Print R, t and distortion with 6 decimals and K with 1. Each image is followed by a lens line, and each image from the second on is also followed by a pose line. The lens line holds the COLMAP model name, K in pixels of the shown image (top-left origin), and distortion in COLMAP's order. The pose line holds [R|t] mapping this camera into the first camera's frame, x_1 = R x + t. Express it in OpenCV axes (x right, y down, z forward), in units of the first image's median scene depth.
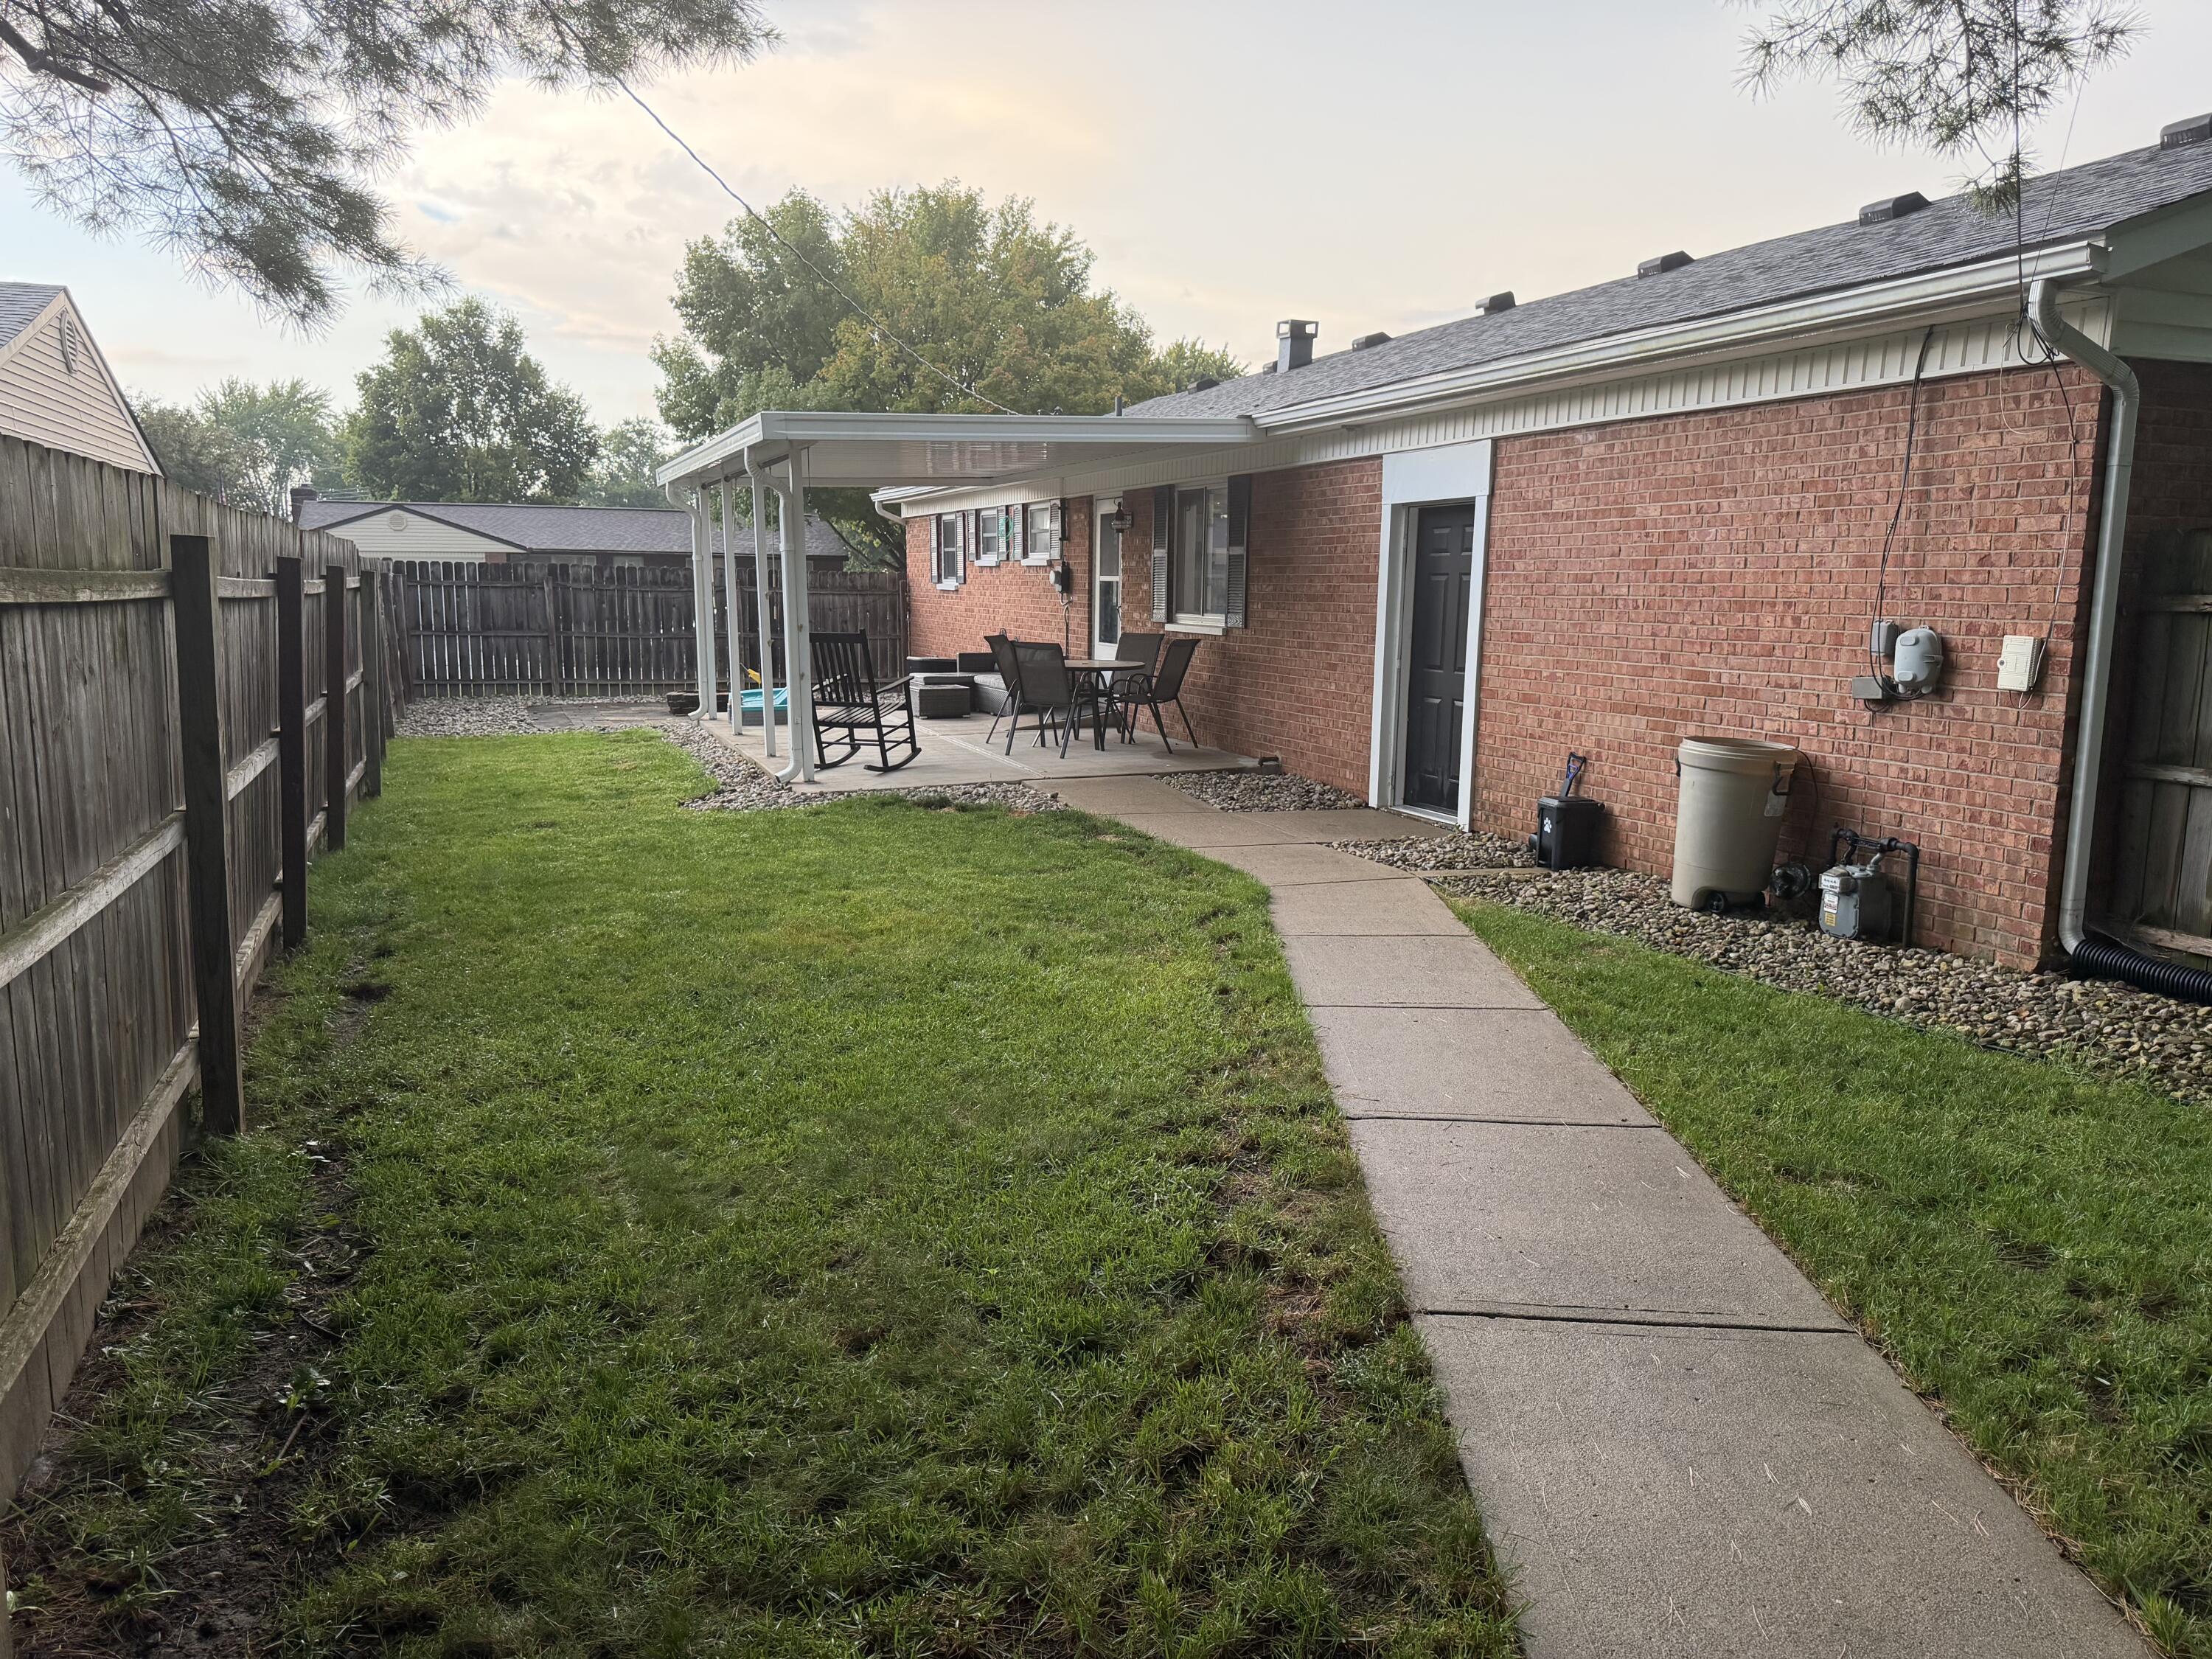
lens RADIAL K [[1571.8, 0, 1090.7], [0, 1571.8, 831.9], [0, 0, 1]] dist [0.045806, -0.053844]
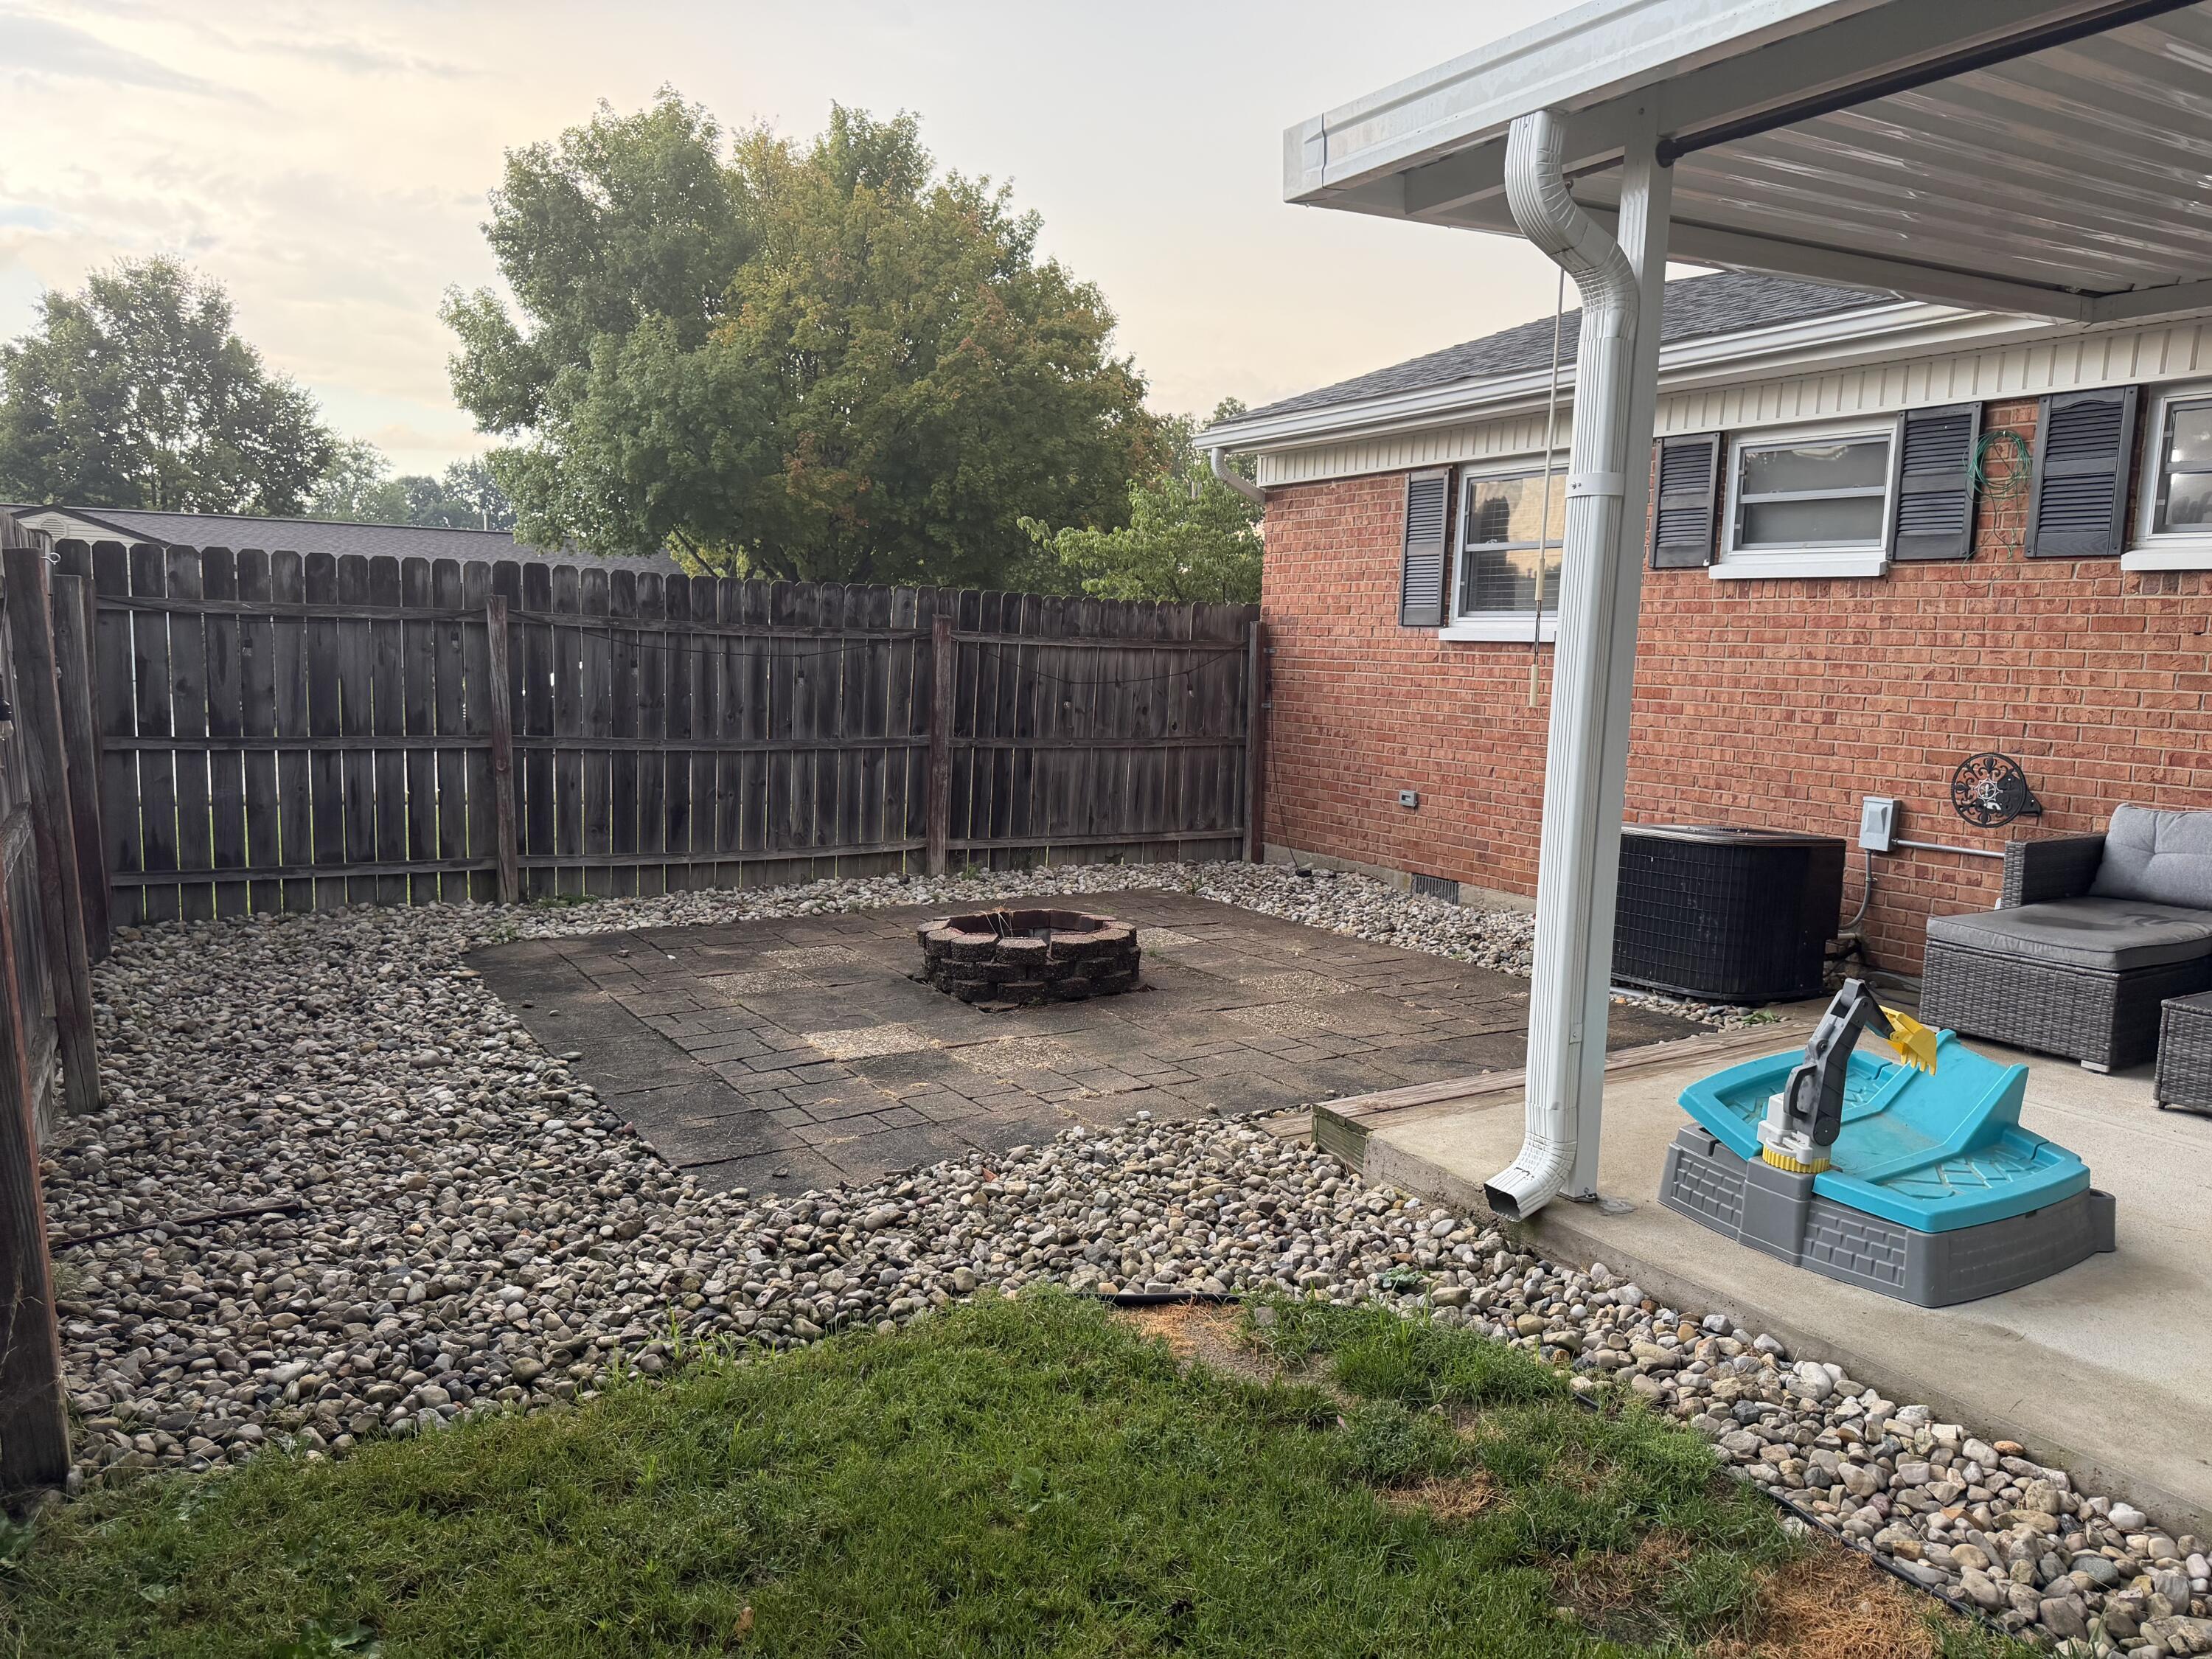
lens RADIAL K [[1571.8, 0, 1101.9], [0, 1571.8, 816.0], [0, 0, 1]] dist [0.045806, -0.053844]
pose [[0.984567, -0.006243, 0.174899, -0.114320], [0.013915, 0.998992, -0.042675, -0.038636], [-0.174456, 0.044450, 0.983661, 0.257010]]
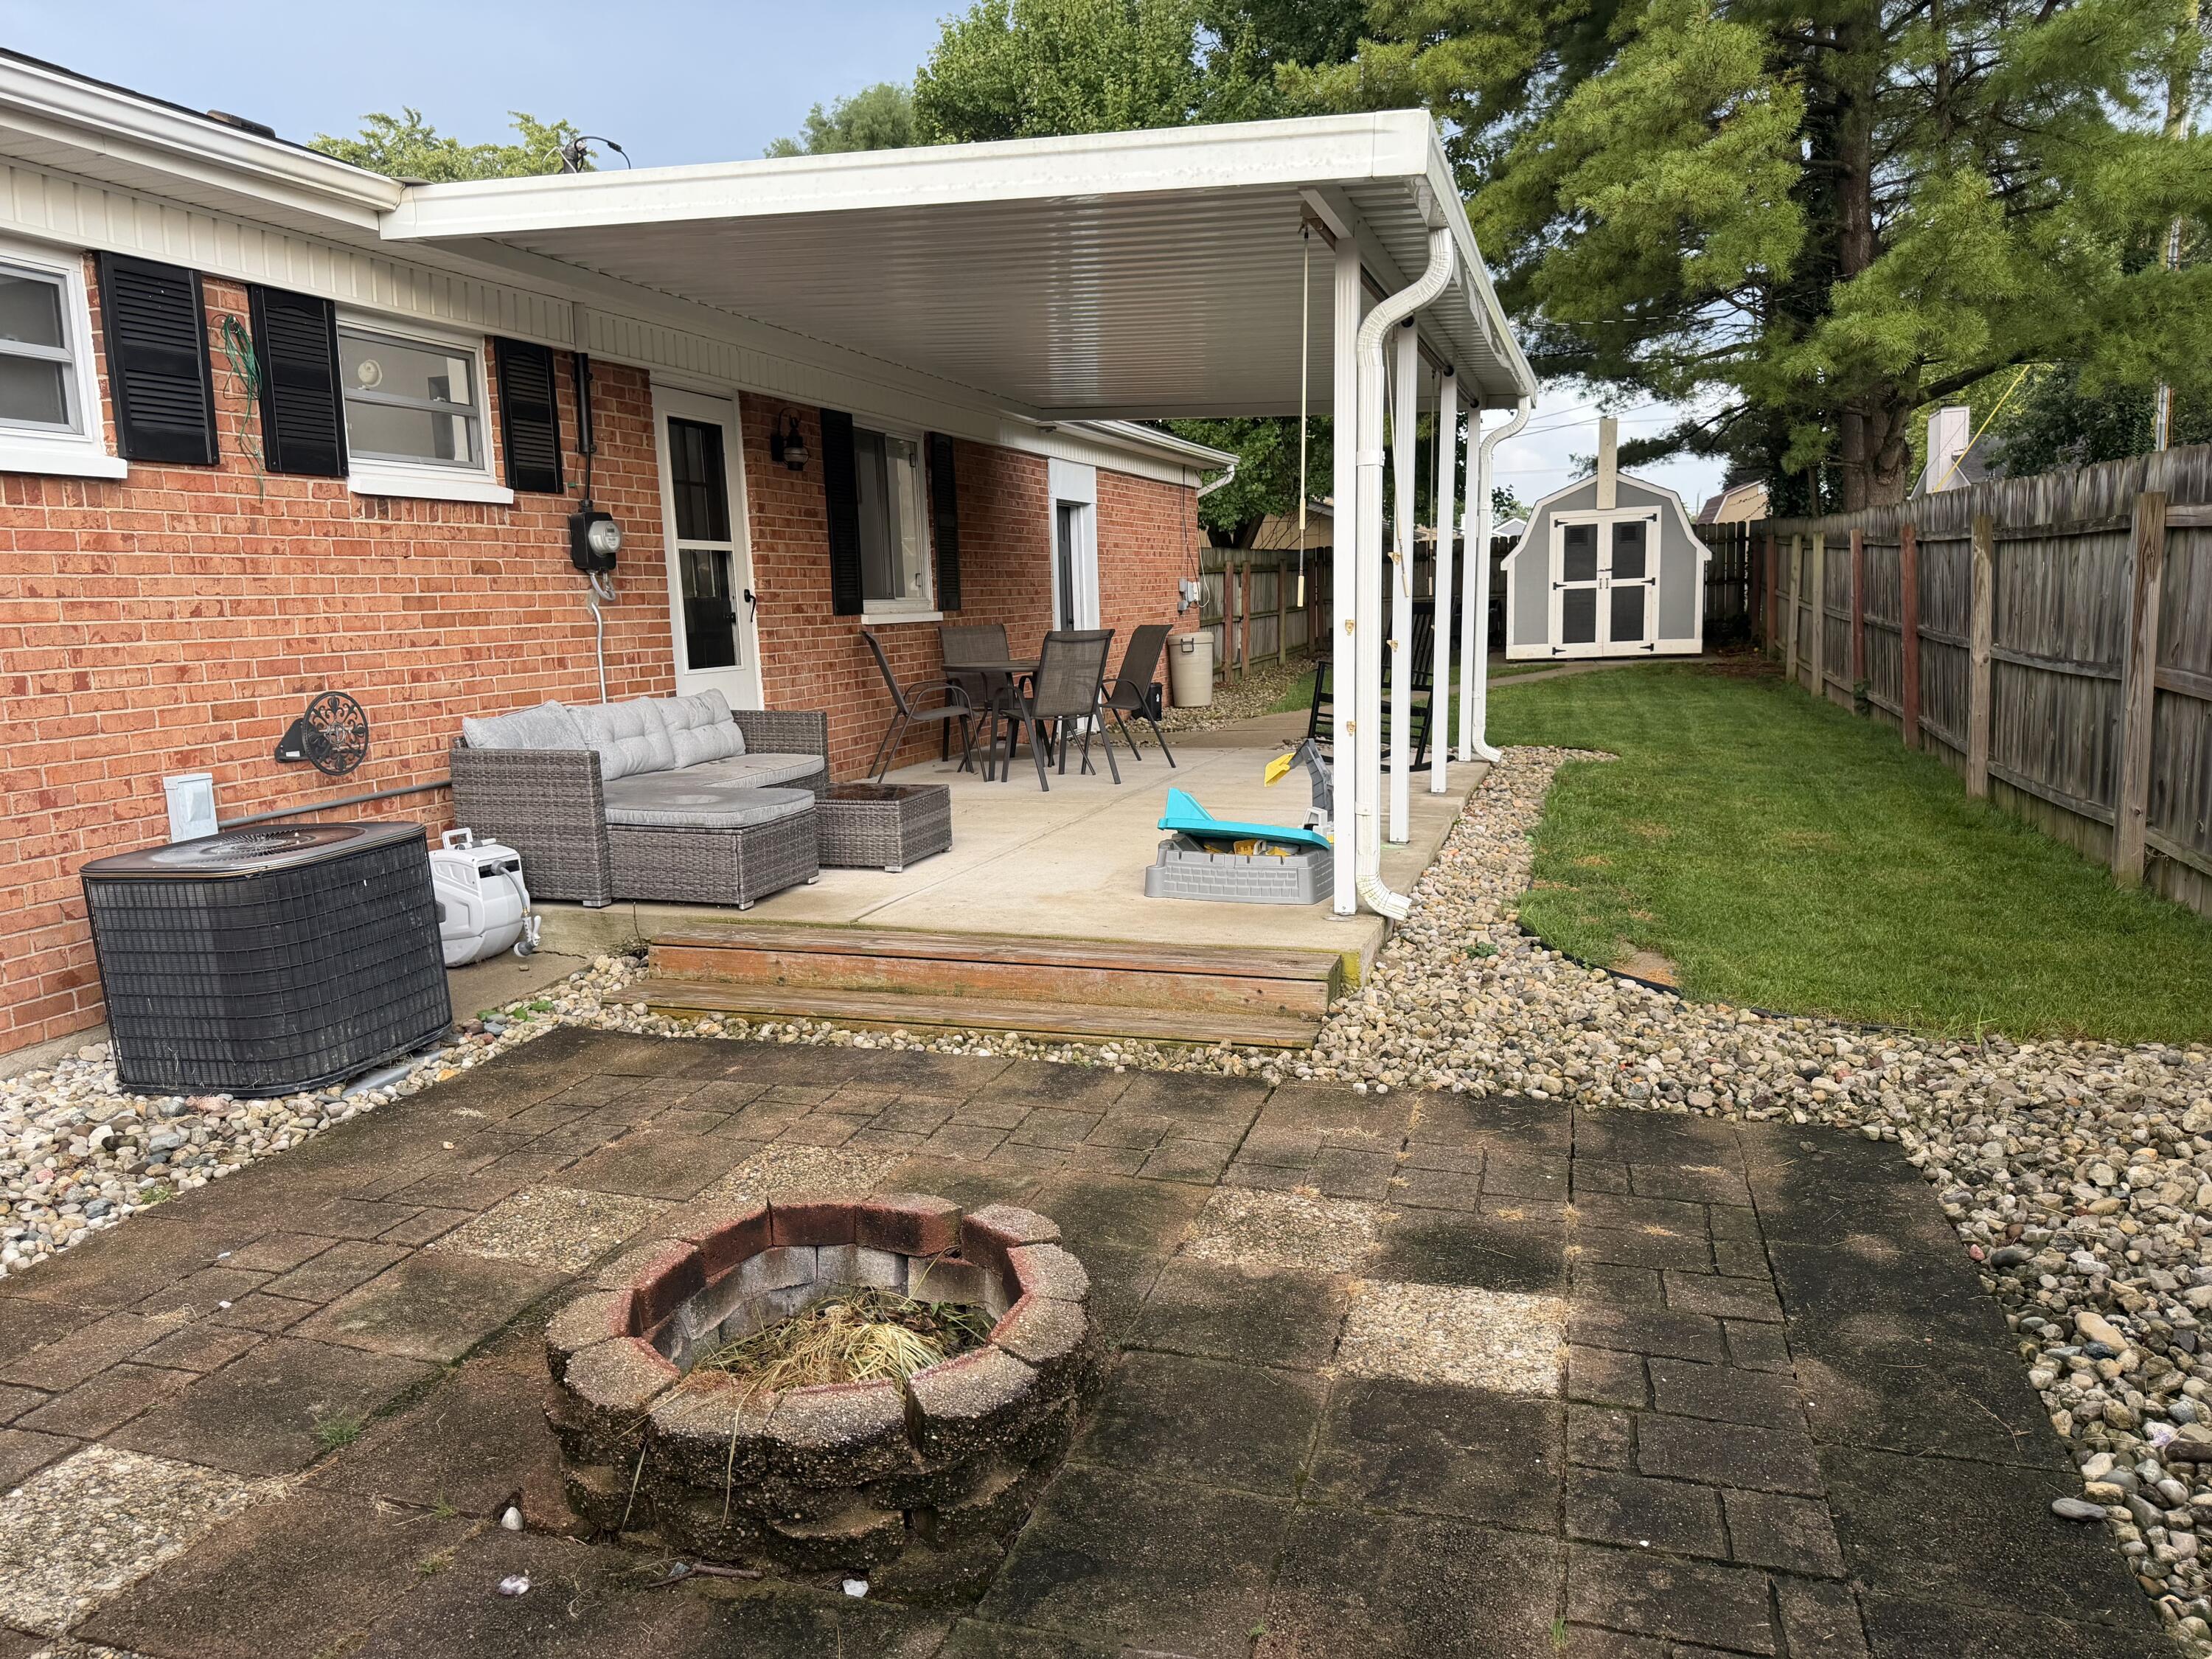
lens RADIAL K [[1571.8, 0, 1122.6], [0, 1571.8, 836.1], [0, 0, 1]] dist [0.045806, -0.053844]
pose [[-0.795549, -0.087233, 0.599576, -0.138024], [0.109715, 0.952481, 0.284153, -0.066663], [-0.595872, 0.291840, -0.748175, 0.438532]]
